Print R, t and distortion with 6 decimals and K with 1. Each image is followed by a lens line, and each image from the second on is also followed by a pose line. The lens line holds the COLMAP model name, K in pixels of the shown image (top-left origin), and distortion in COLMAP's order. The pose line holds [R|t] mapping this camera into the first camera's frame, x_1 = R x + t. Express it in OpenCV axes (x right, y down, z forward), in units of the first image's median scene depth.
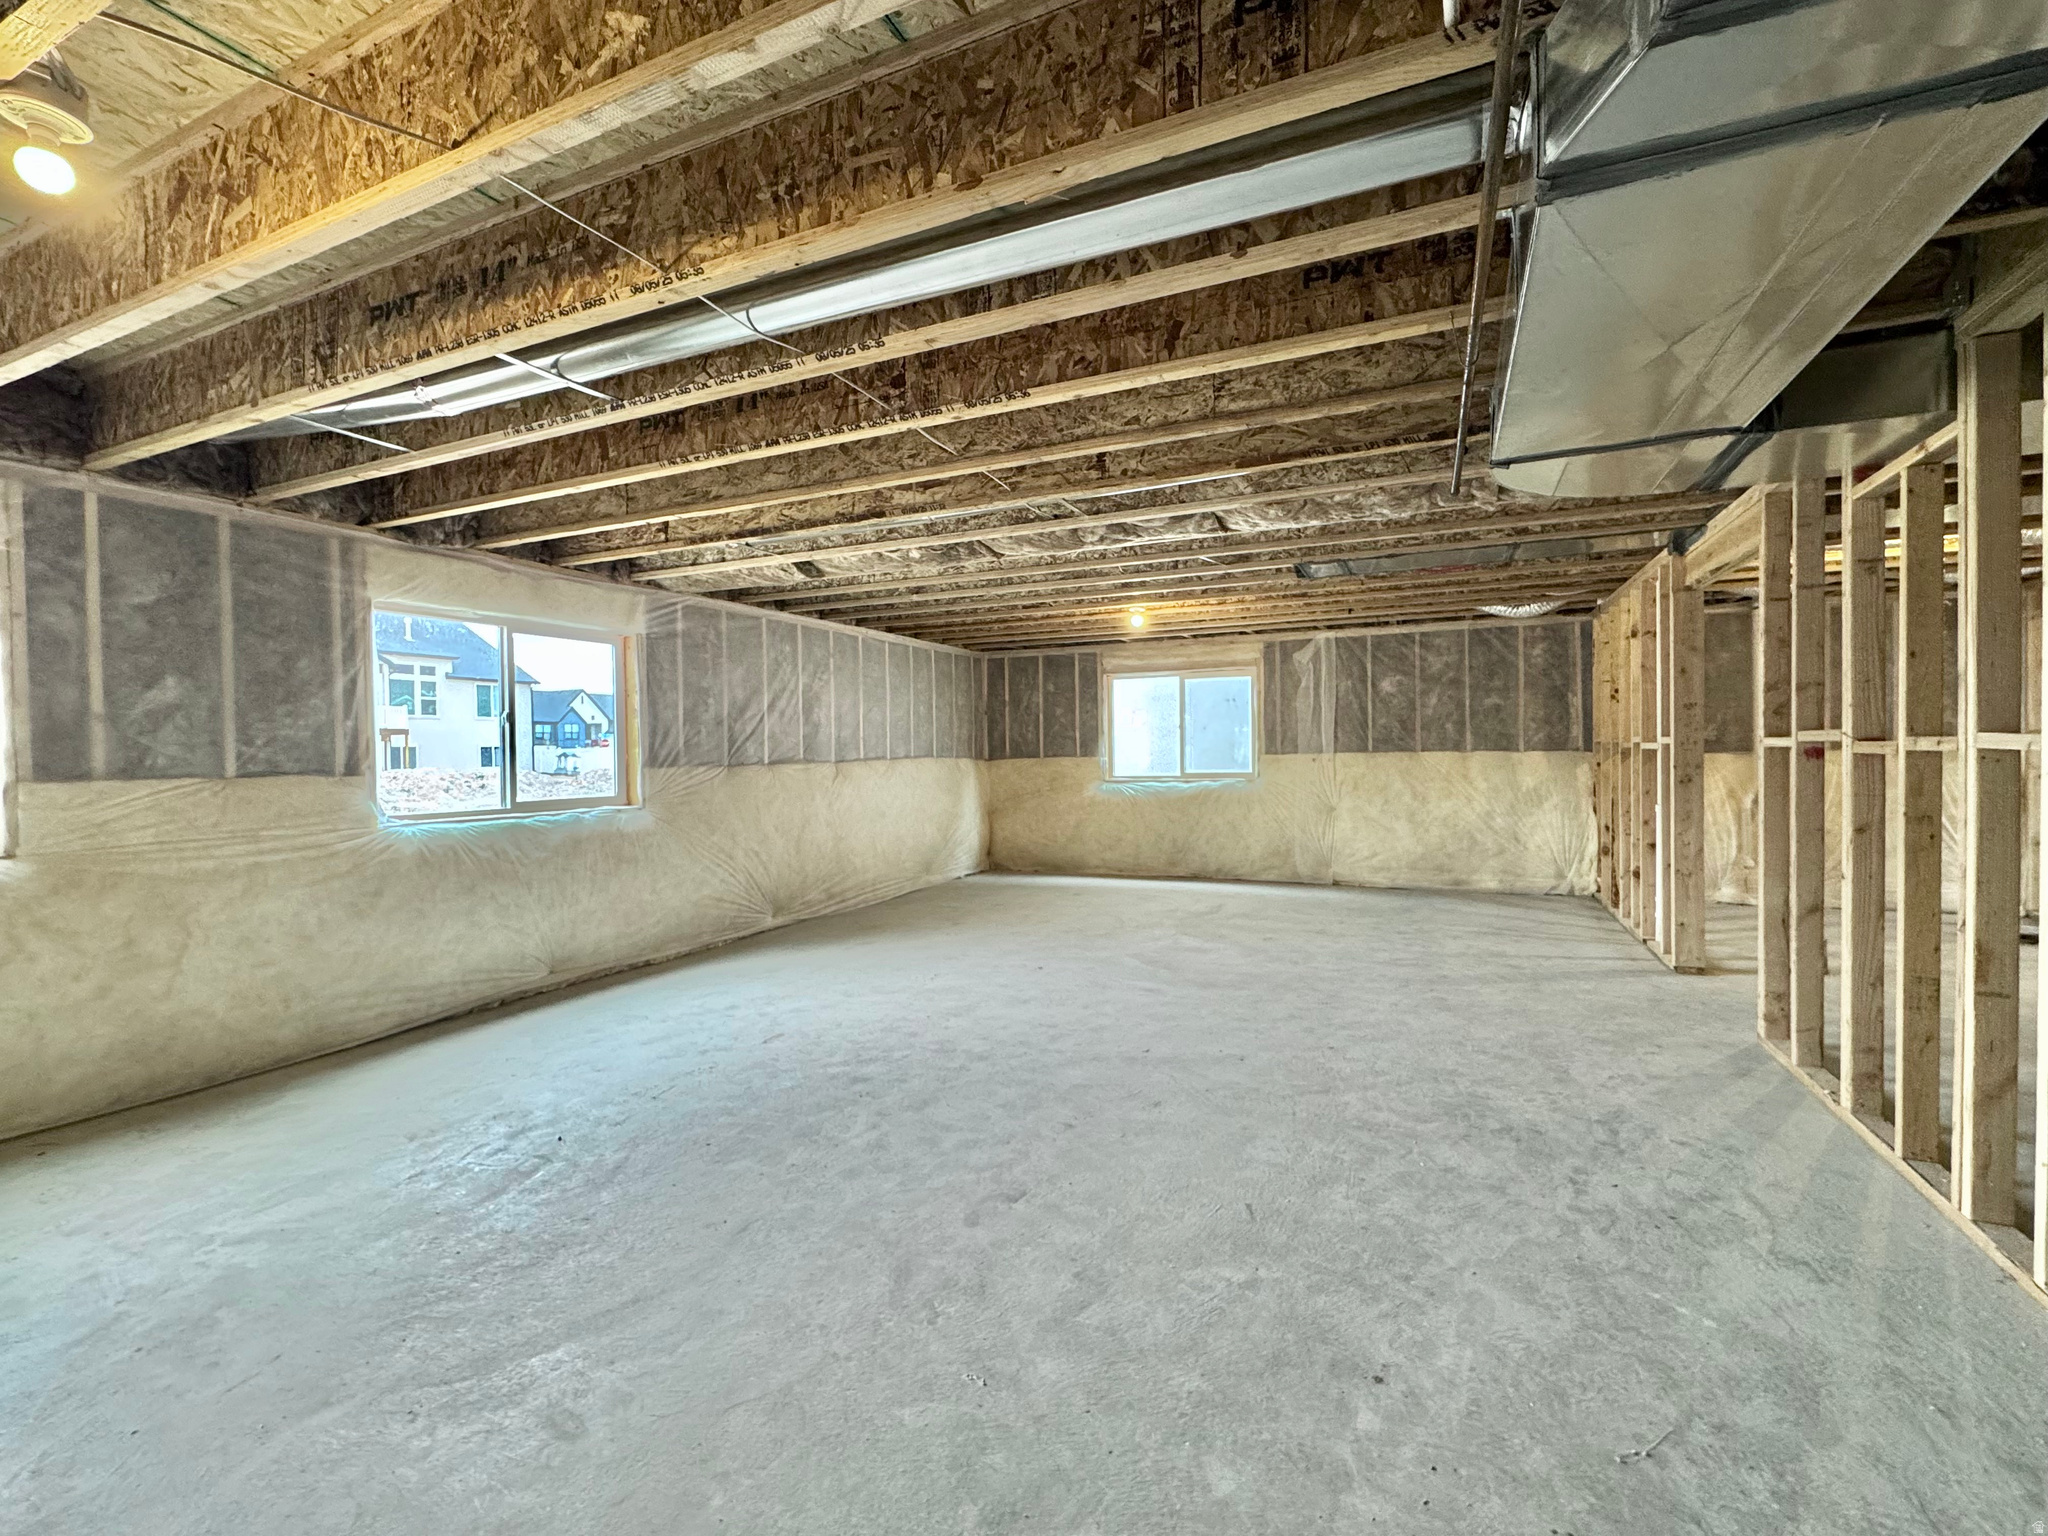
lens RADIAL K [[904.3, 0, 1024.0], [0, 904.3, 768.0], [0, 0, 1]] dist [-0.000567, 0.000147]
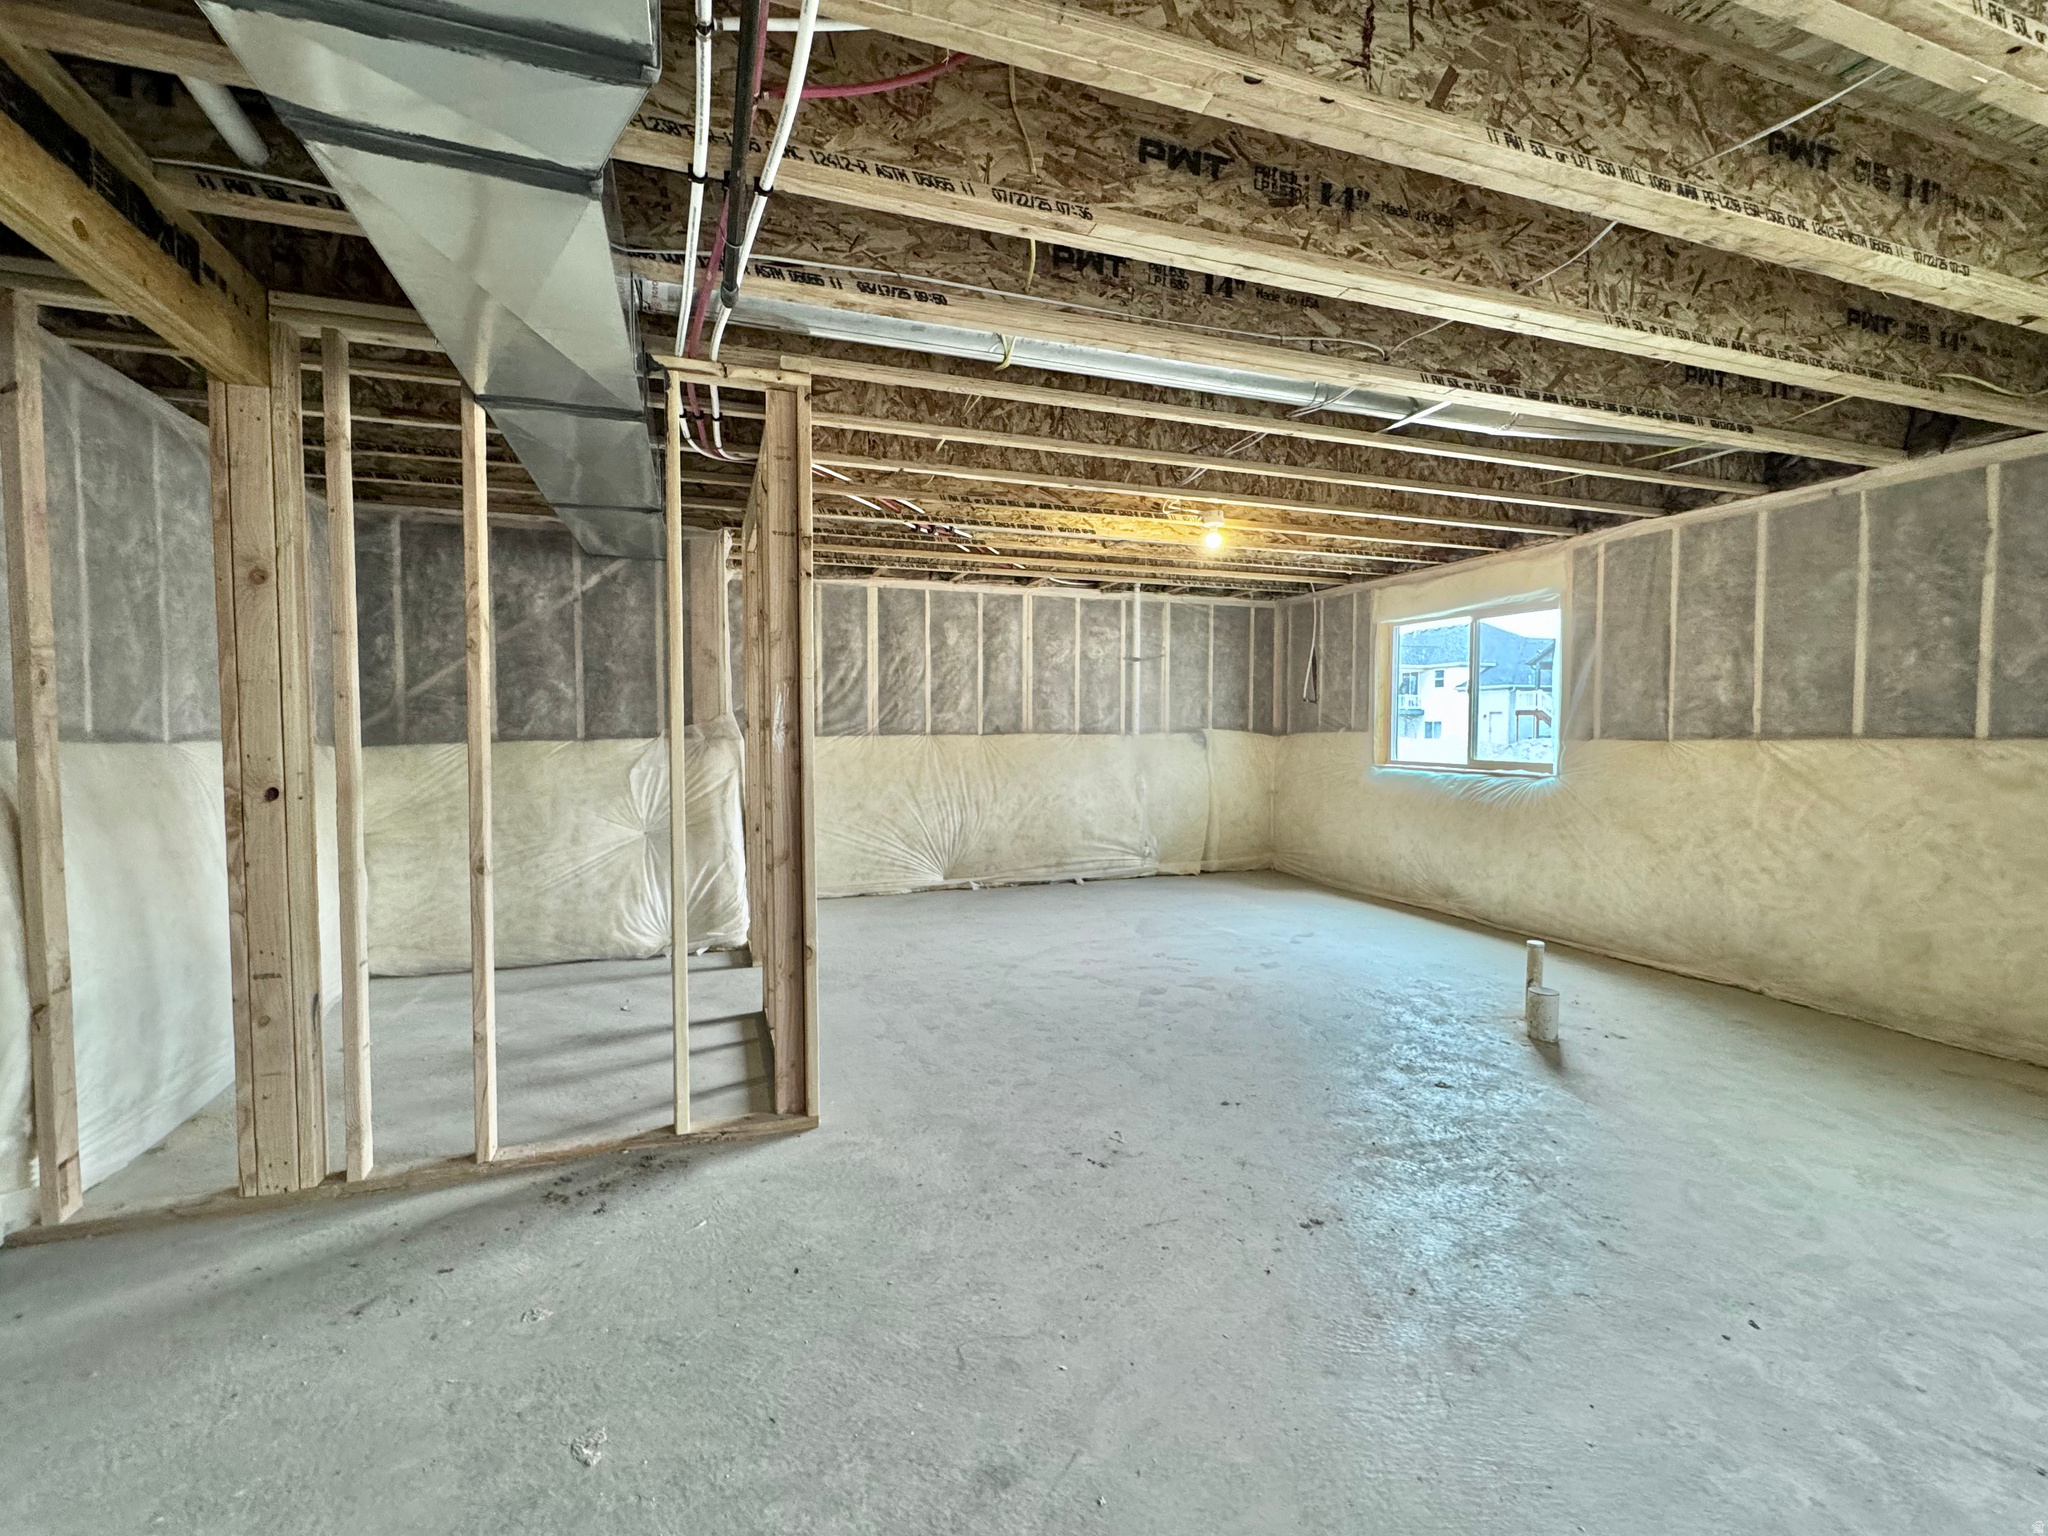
lens RADIAL K [[904.3, 0, 1024.0], [0, 904.3, 768.0], [0, 0, 1]] dist [-0.000567, 0.000147]
pose [[-0.717943, 0.047064, -0.694509, 1.646066], [-0.004655, 0.997365, 0.072400, -0.058599], [0.696087, 0.055212, -0.715832, 1.405404]]
